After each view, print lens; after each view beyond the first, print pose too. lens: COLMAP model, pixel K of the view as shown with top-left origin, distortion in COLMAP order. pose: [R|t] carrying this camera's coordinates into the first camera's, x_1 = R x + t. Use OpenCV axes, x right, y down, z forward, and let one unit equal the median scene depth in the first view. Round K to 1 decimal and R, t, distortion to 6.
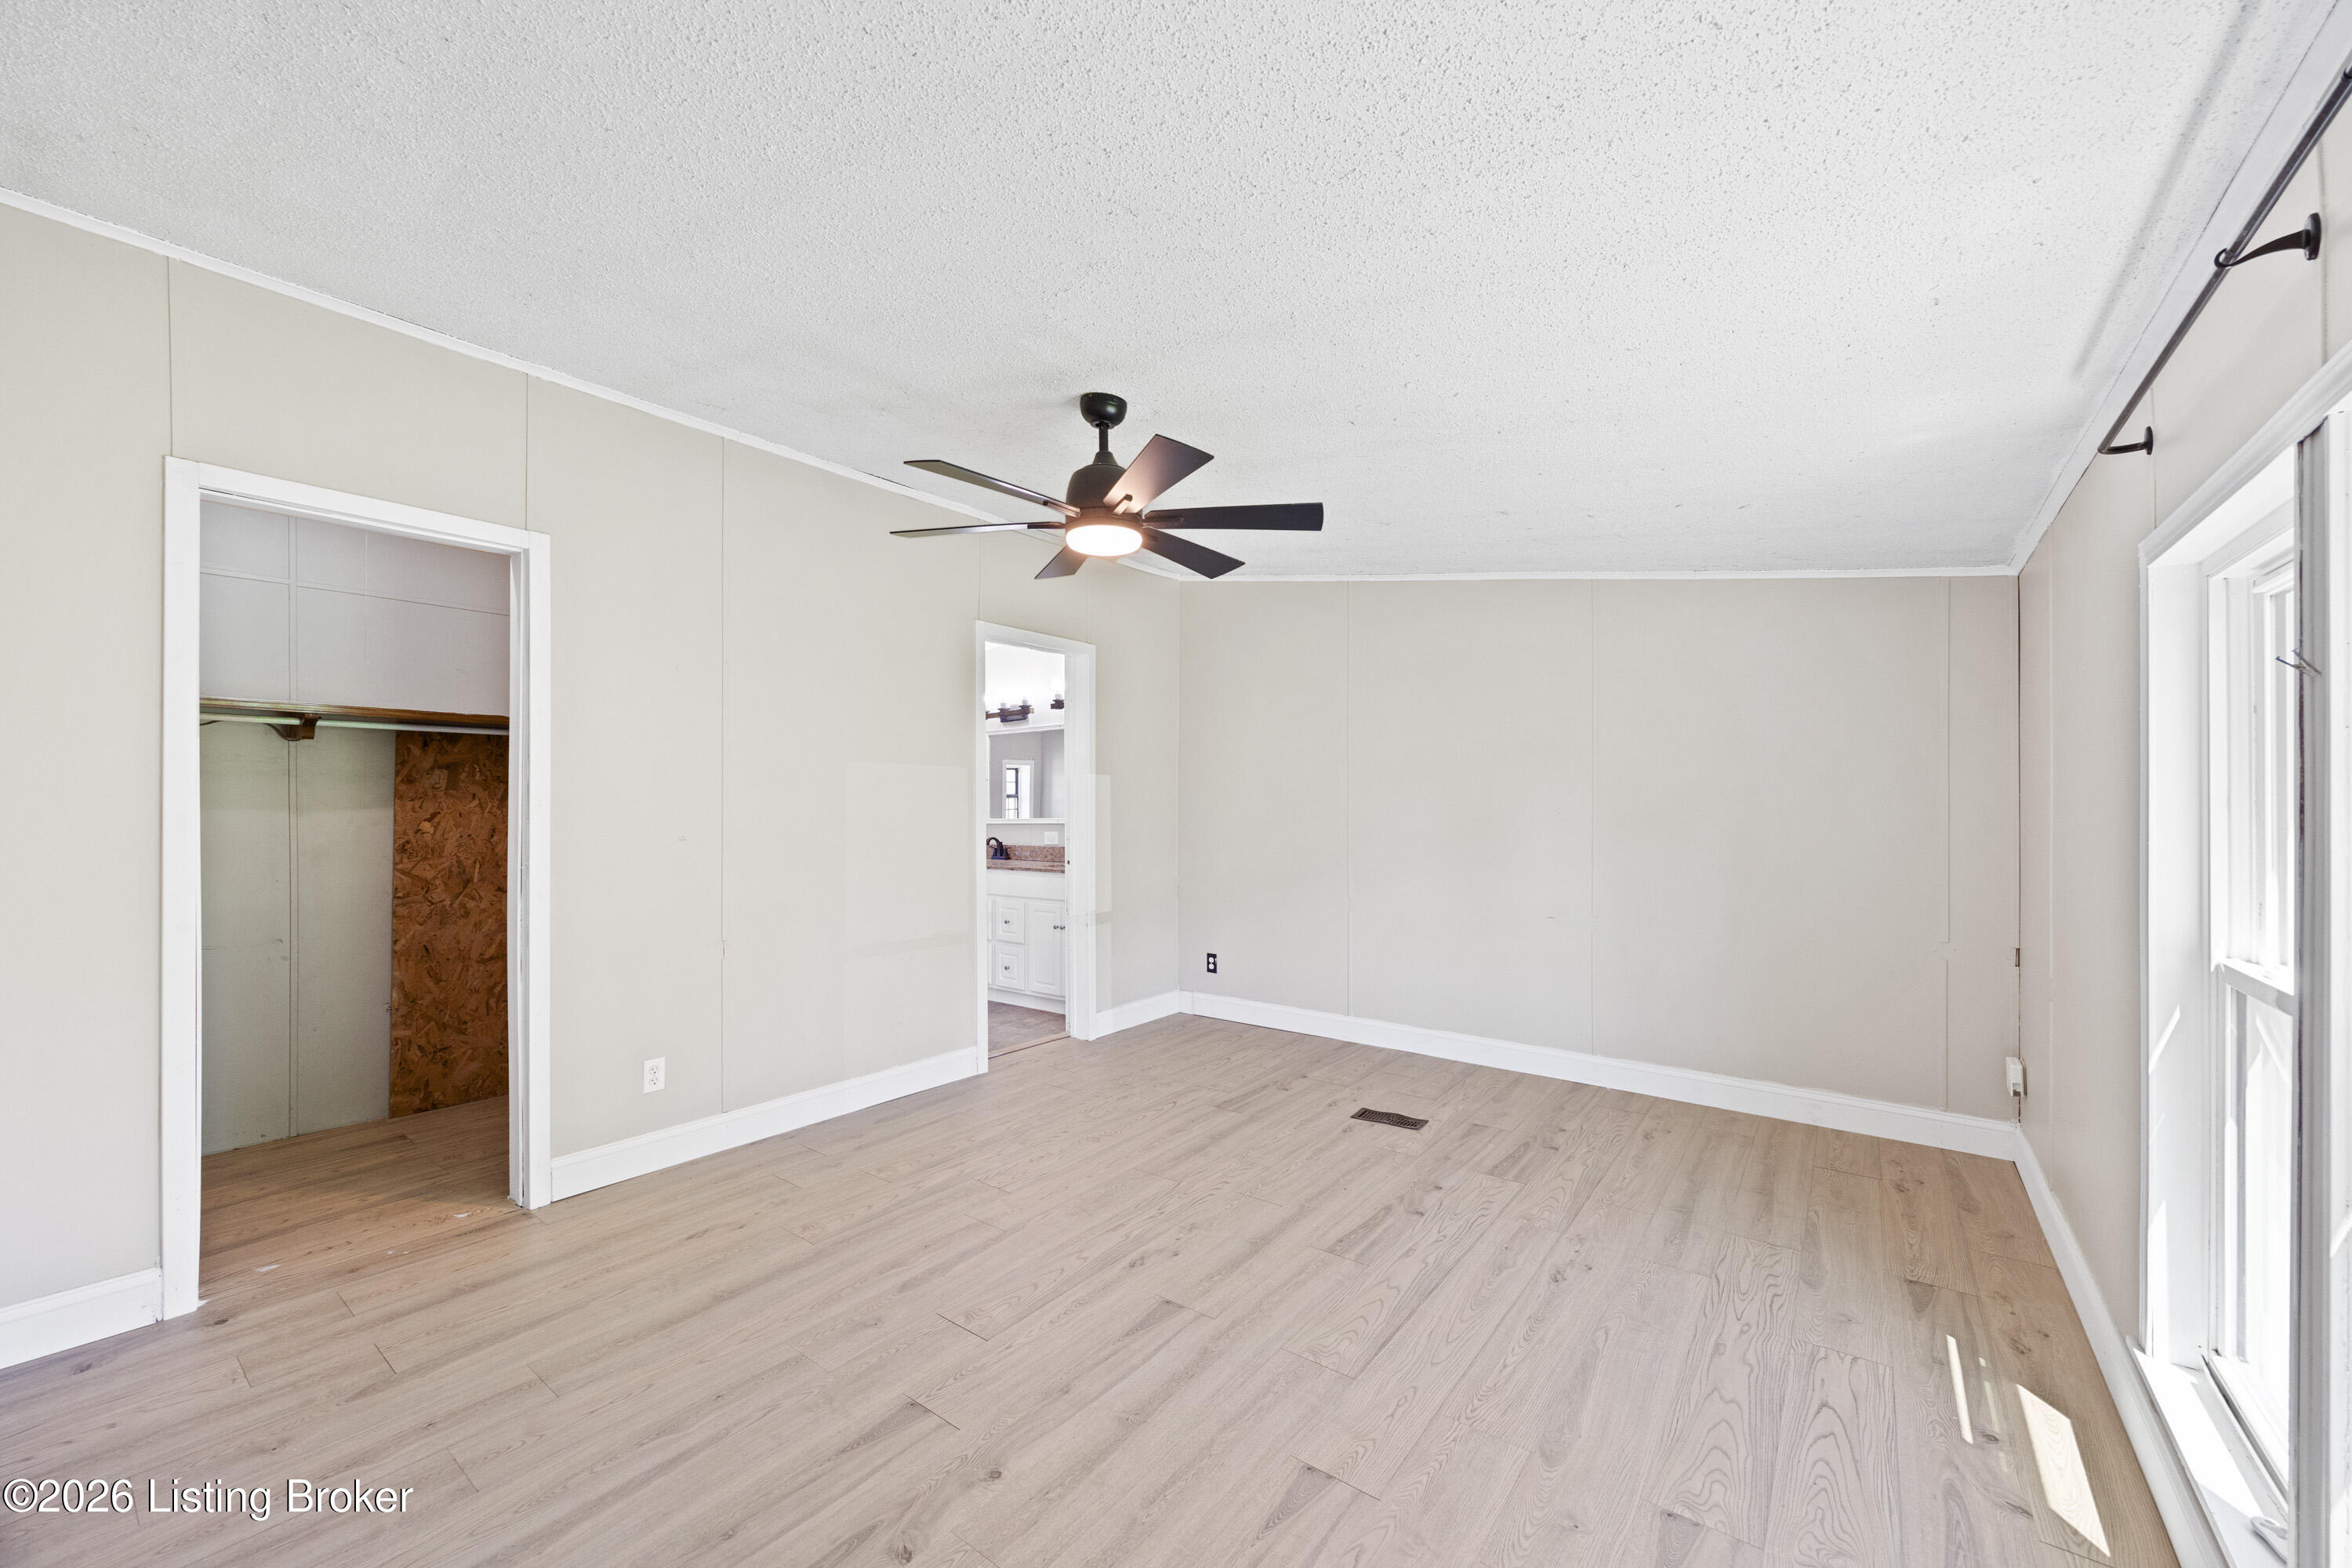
lens RADIAL K [[933.0, 0, 1178.0], [0, 933.0, 795.4], [0, 0, 1]] dist [-0.001648, -0.000027]
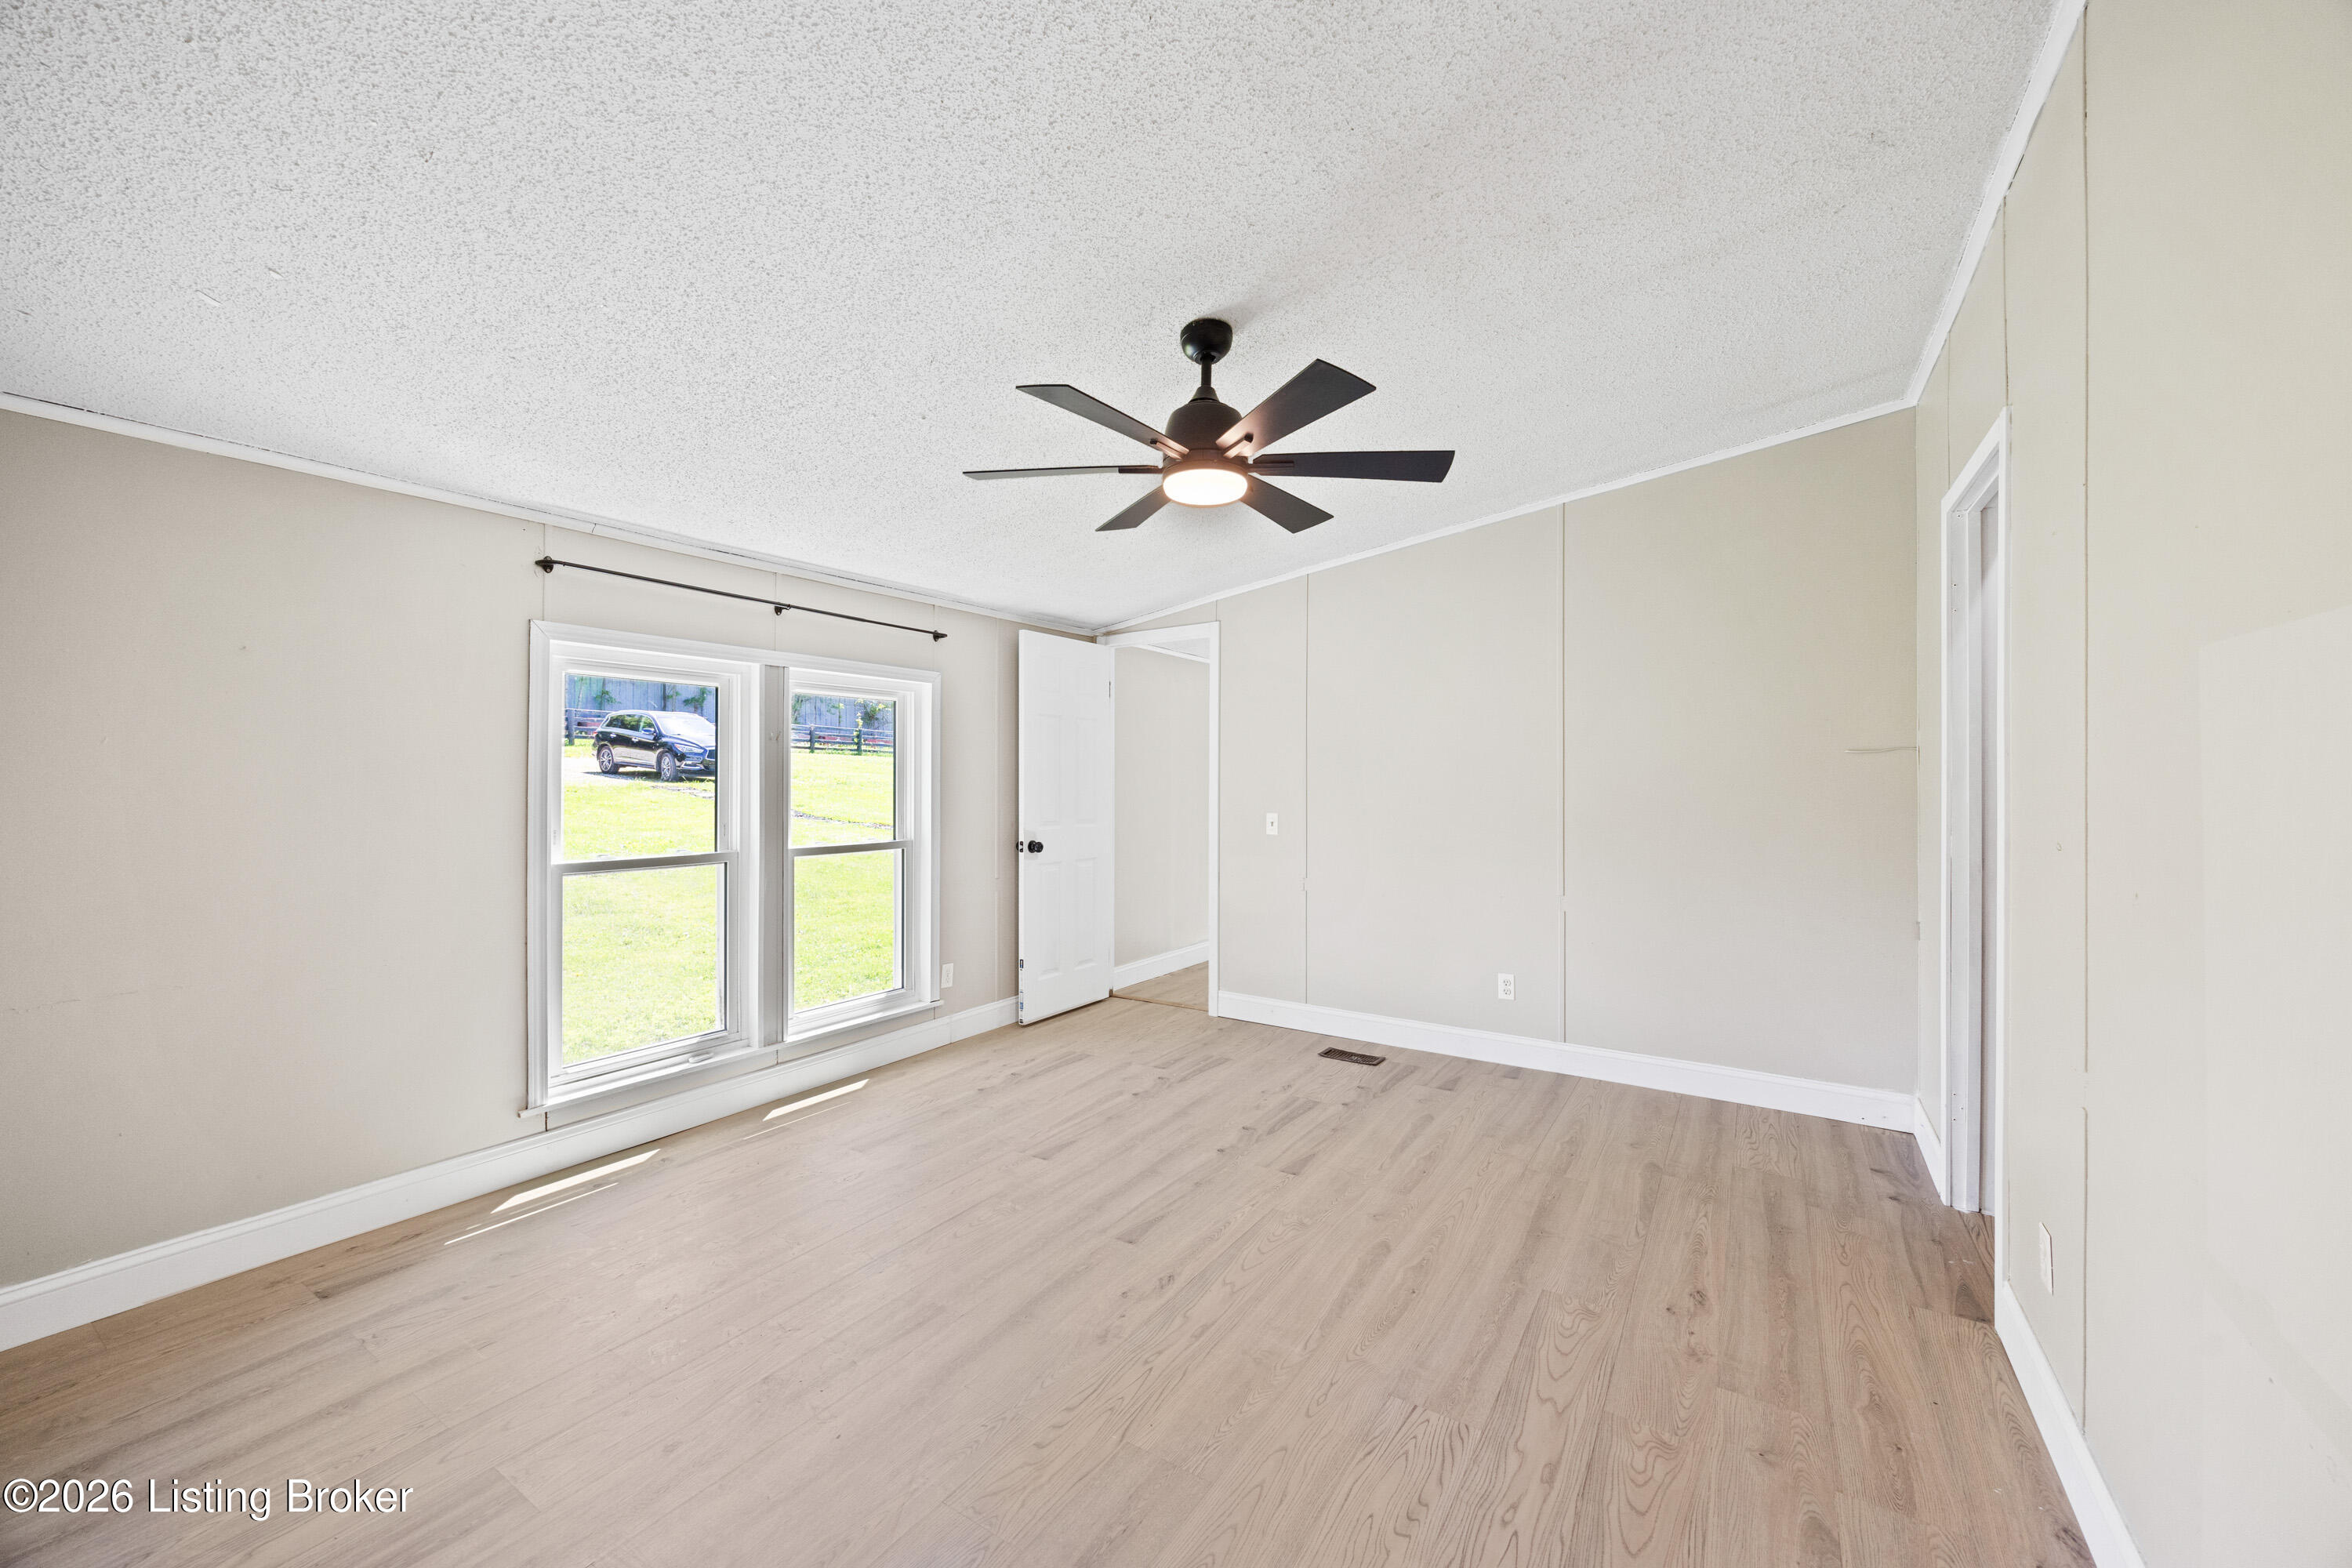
lens RADIAL K [[906.2, 0, 1176.0], [0, 906.2, 784.0], [0, 0, 1]] dist [-0.001751, -0.000131]
pose [[-0.997547, -0.001239, -0.069989, 0.010215], [-0.001239, 0.999999, -0.000051, 0.013635], [0.069989, 0.000036, -0.997548, 1.995784]]
